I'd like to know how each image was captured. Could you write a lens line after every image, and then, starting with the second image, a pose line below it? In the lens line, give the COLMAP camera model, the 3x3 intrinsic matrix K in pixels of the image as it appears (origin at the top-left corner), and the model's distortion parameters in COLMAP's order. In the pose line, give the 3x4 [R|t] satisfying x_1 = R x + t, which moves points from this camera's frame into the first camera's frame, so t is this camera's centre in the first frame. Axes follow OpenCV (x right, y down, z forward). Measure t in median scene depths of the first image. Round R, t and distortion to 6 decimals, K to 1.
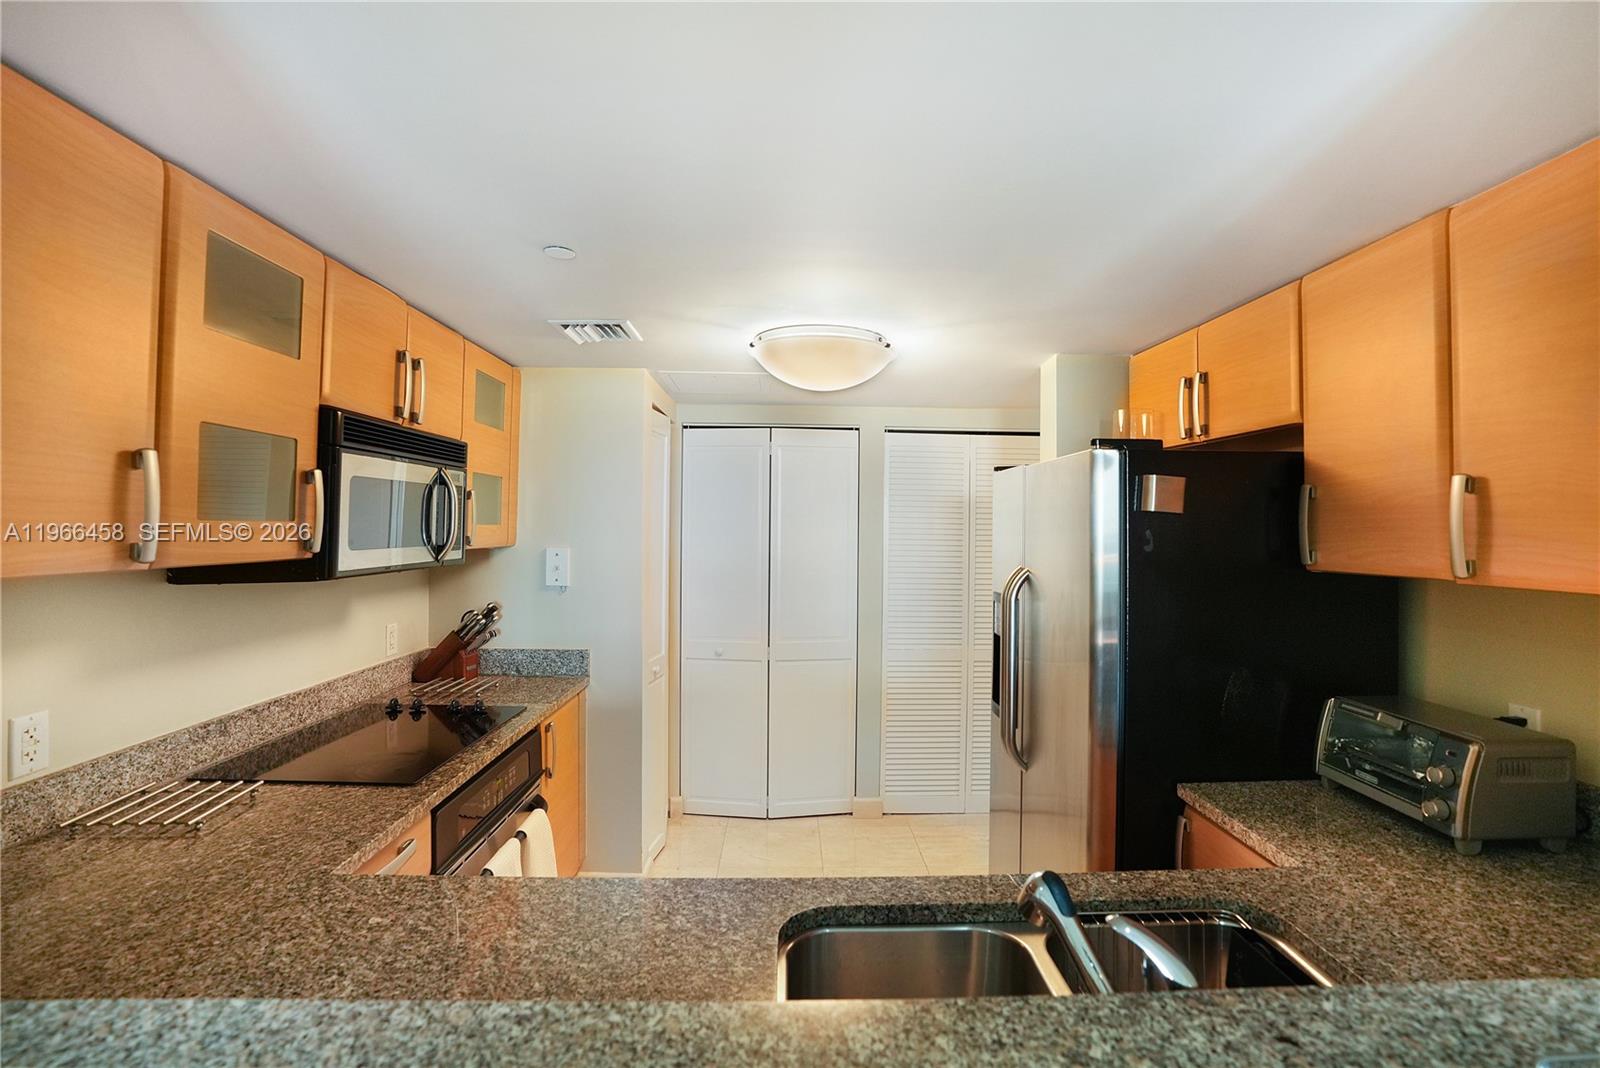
lens RADIAL K [[781.7, 0, 839.4], [0, 781.7, 500.7], [0, 0, 1]] dist [-0.062448, 0.024655]
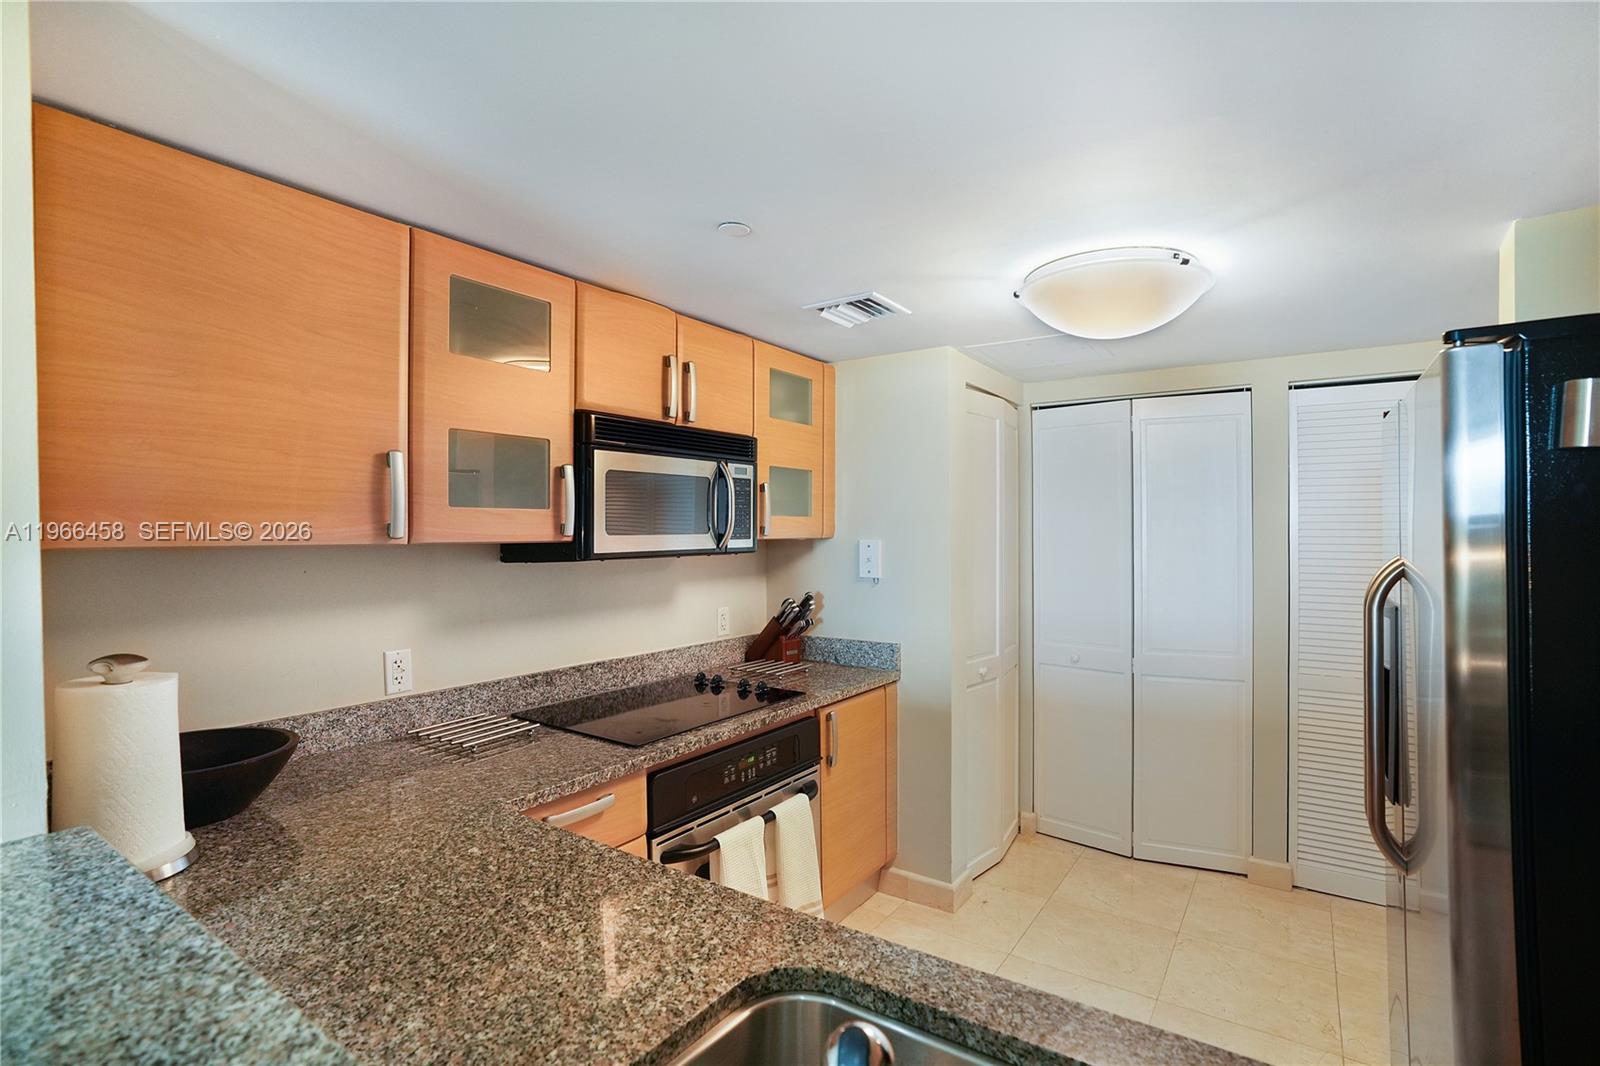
lens RADIAL K [[781.7, 0, 791.7], [0, 781.7, 532.5], [0, 0, 1]] dist [-0.062448, 0.024655]
pose [[0.787415, -0.010870, -0.616327, 0.256286], [0.031912, 0.999223, 0.023147, 0.037137], [0.615596, -0.037894, 0.787150, 0.222290]]
